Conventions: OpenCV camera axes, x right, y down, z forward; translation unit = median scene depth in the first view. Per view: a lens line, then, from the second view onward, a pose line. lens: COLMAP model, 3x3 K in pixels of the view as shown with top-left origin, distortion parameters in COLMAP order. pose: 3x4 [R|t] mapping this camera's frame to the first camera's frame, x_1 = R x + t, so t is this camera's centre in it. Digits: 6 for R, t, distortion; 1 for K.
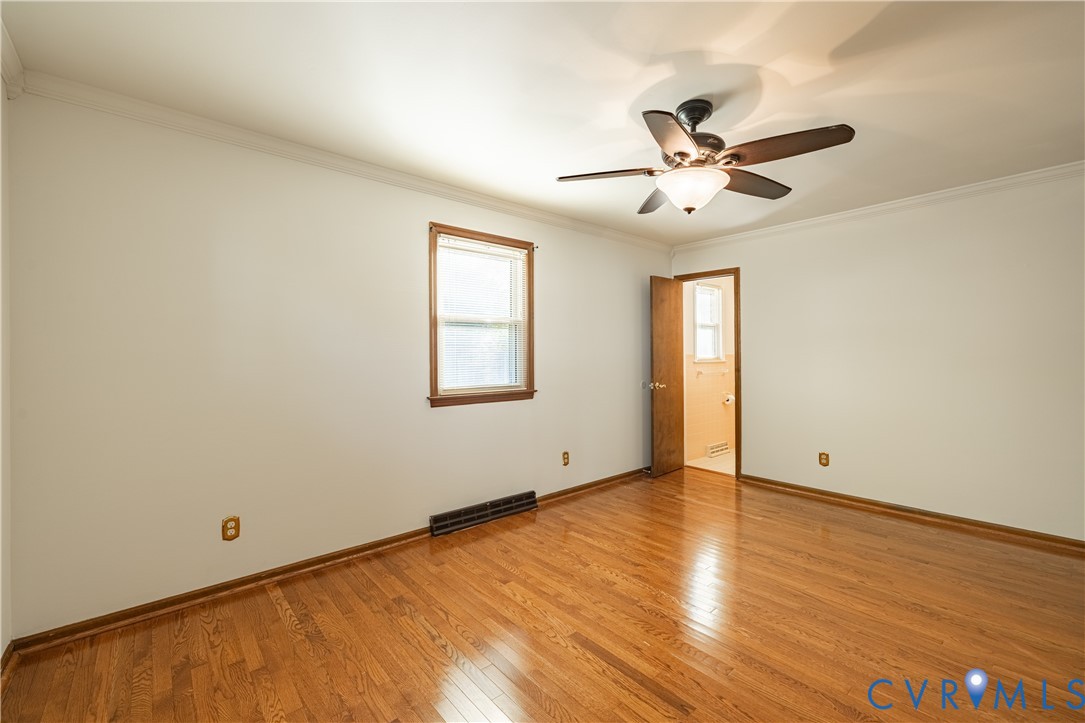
lens RADIAL K [[453.7, 0, 542.0], [0, 453.7, 356.3], [0, 0, 1]] dist [0.002435, 0.000239]
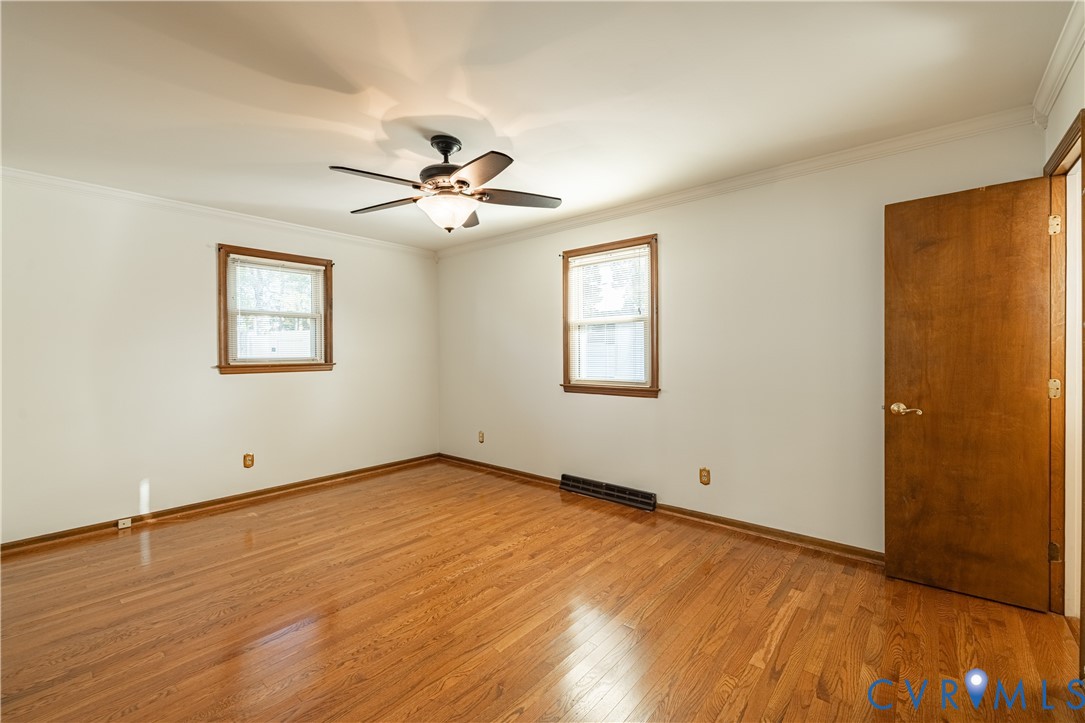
lens RADIAL K [[453.7, 0, 542.0], [0, 453.7, 356.3], [0, 0, 1]] dist [0.002435, 0.000239]
pose [[0.148611, 0.012217, -0.988820, 1.040096], [0.003321, 0.999912, 0.012853, -0.008592], [0.988890, -0.005194, 0.148557, 0.730263]]
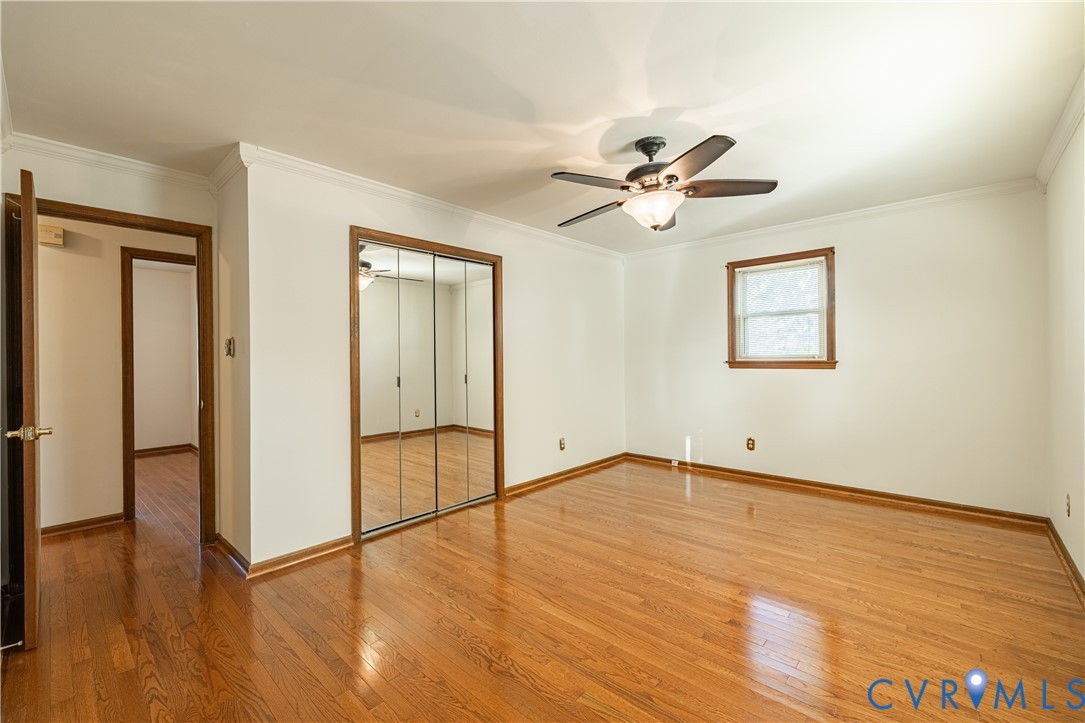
lens RADIAL K [[453.7, 0, 542.0], [0, 453.7, 356.3], [0, 0, 1]] dist [0.002435, 0.000239]
pose [[-0.992968, 0.016524, -0.117225, 0.516601], [0.016460, 0.999863, 0.001508, 0.000509], [0.117234, -0.000432, -0.993104, 1.455074]]
